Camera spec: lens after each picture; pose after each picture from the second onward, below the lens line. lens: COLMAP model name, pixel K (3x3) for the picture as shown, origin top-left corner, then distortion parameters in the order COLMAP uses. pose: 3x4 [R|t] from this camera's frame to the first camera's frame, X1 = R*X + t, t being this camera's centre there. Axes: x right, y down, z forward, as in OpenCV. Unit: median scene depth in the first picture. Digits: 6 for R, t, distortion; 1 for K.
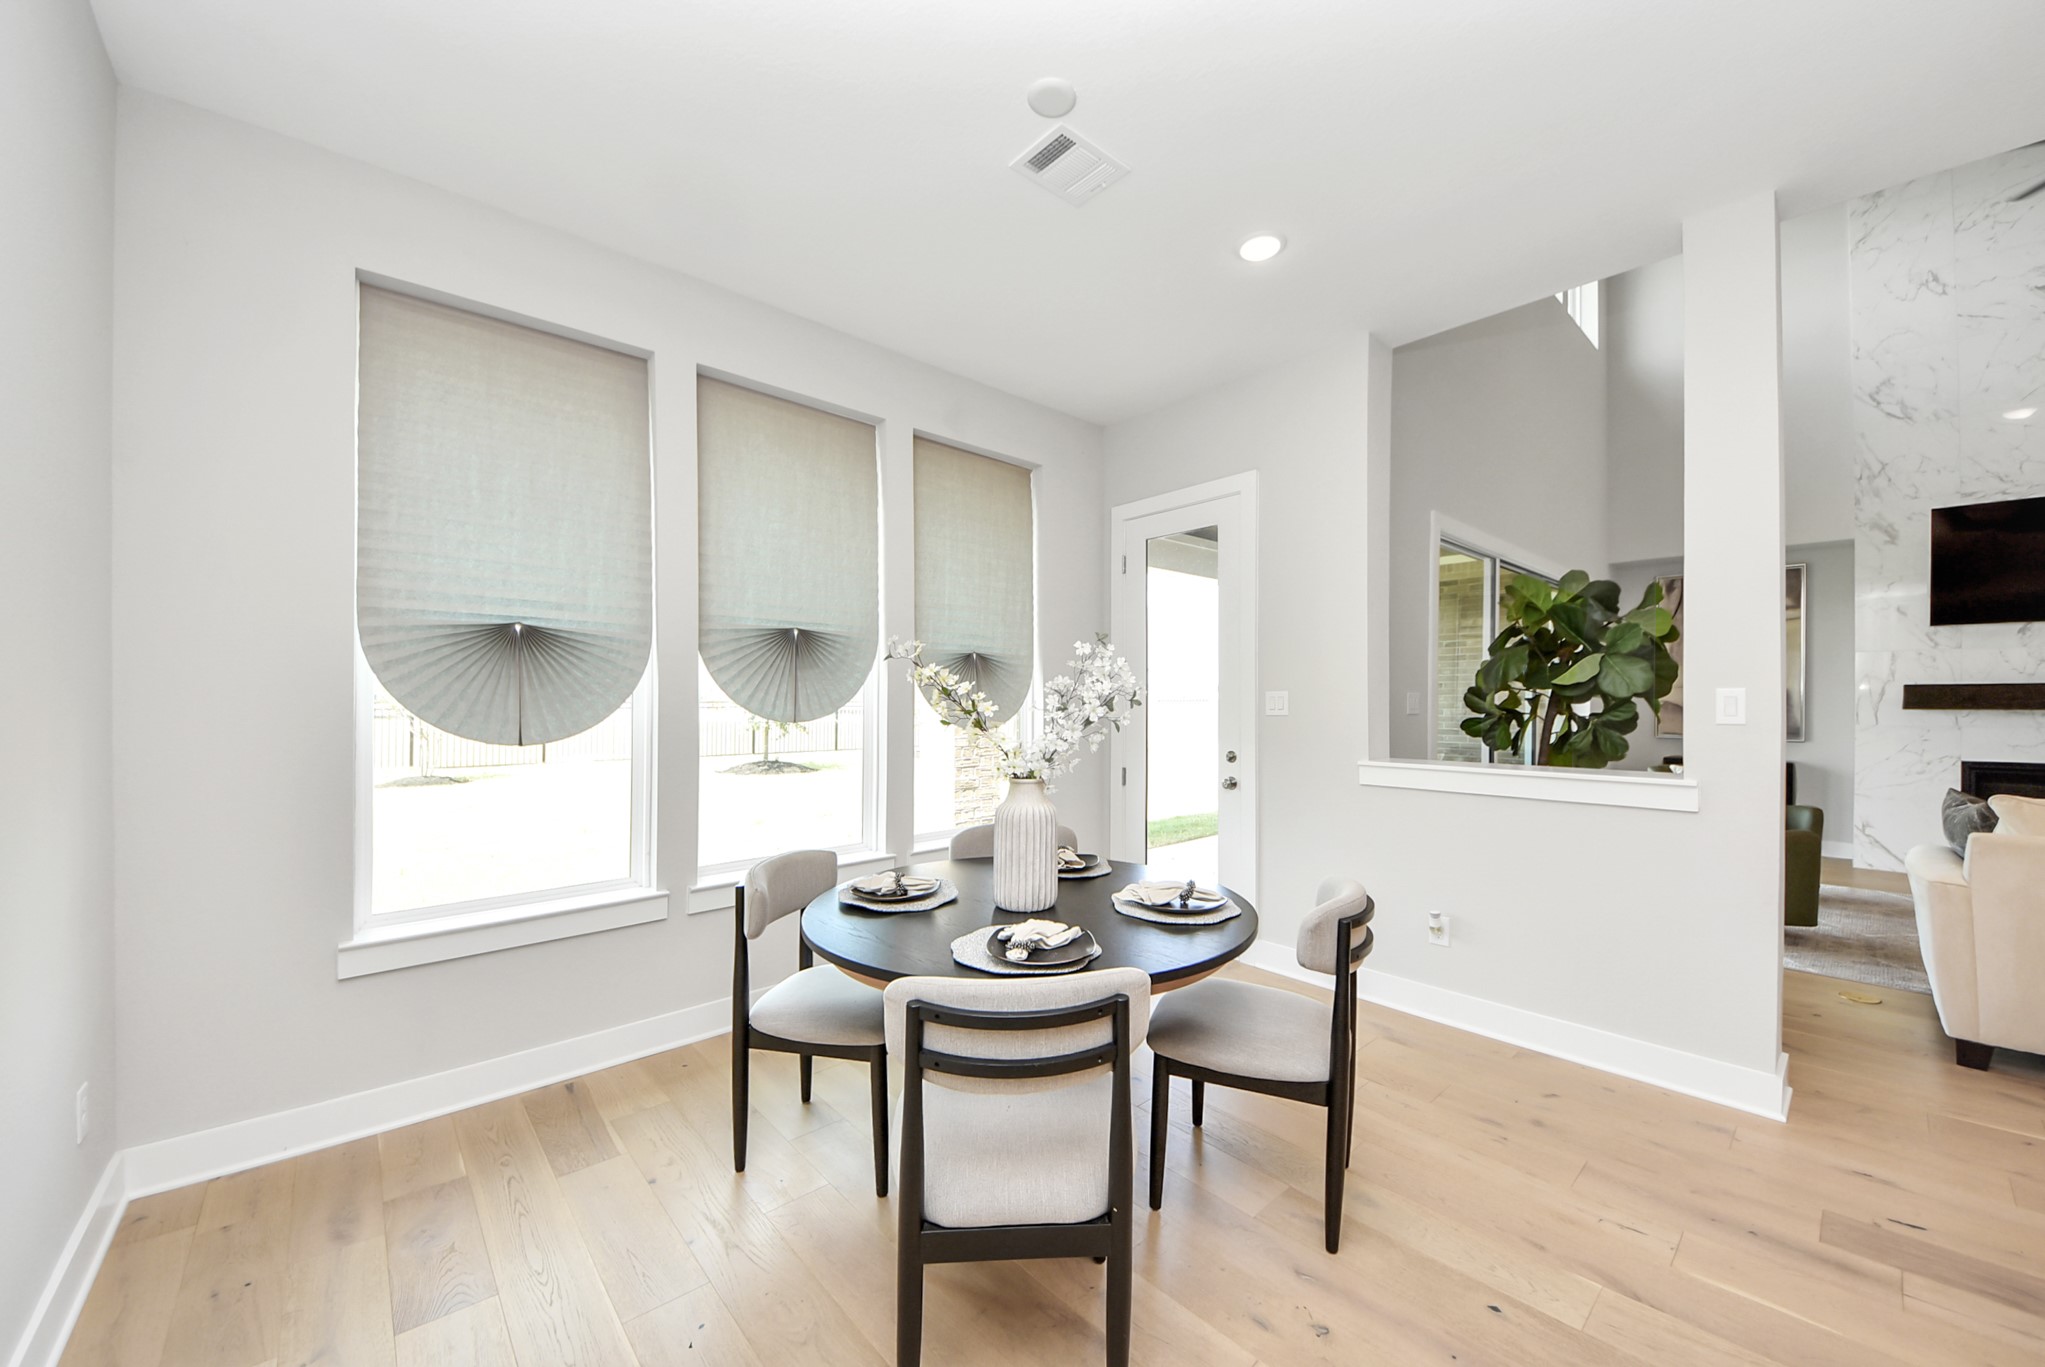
lens RADIAL K [[755.5, 0, 1022.5], [0, 755.5, 683.5], [0, 0, 1]] dist [-0.000148, -0.000039]
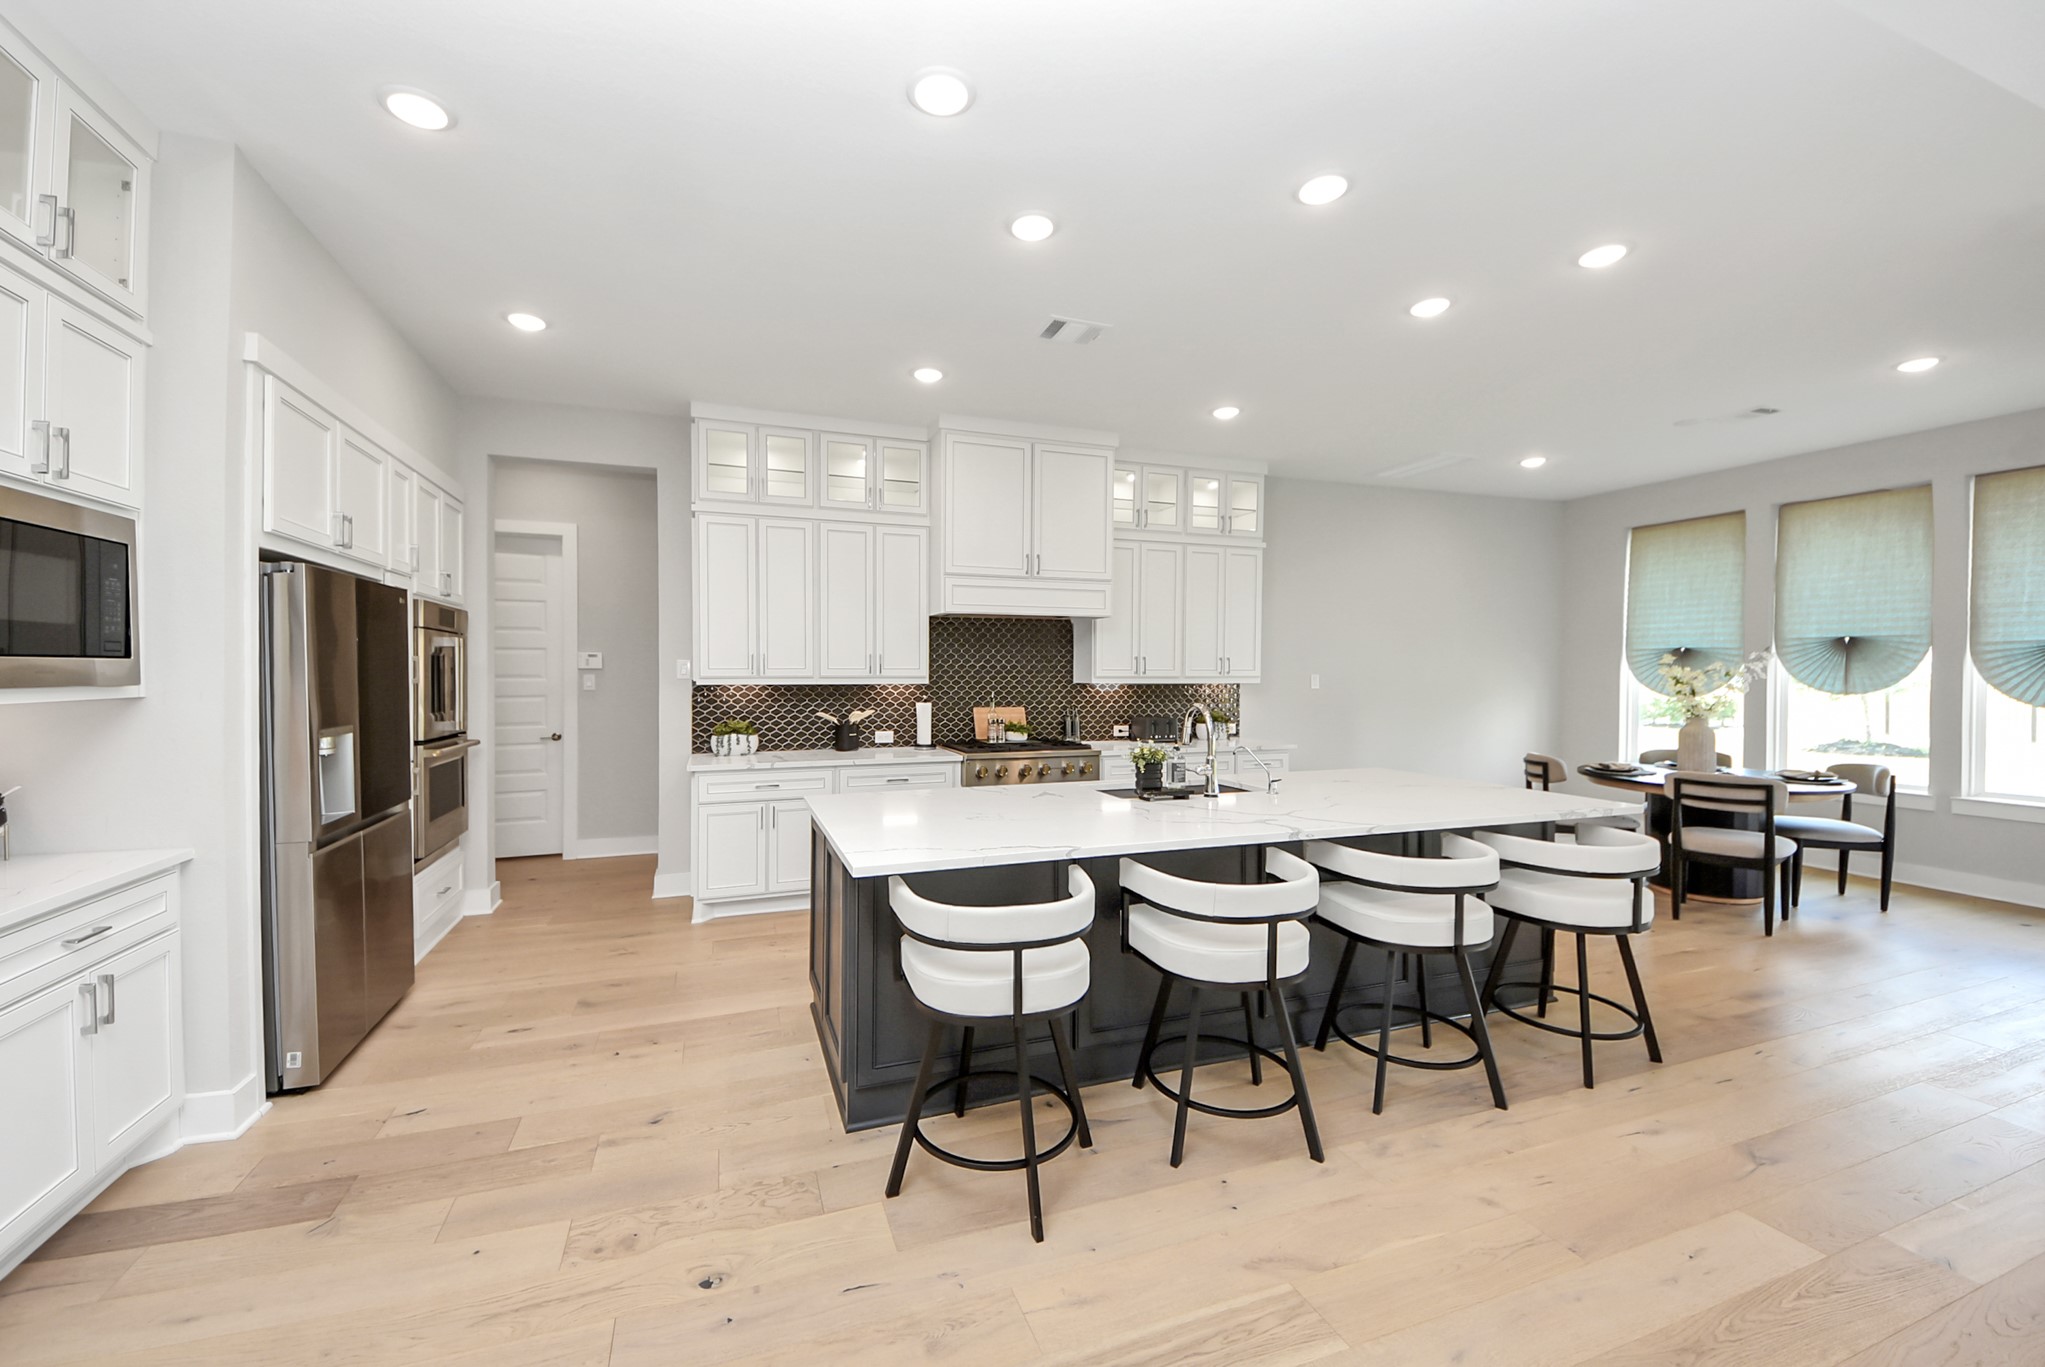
lens RADIAL K [[755.5, 0, 1022.5], [0, 755.5, 683.5], [0, 0, 1]] dist [-0.000148, -0.000039]
pose [[-0.330701, 0.003660, -0.943728, 1.791620], [0.023983, 0.999702, -0.004527, -0.007163], [0.943431, -0.024131, -0.330690, -0.138484]]
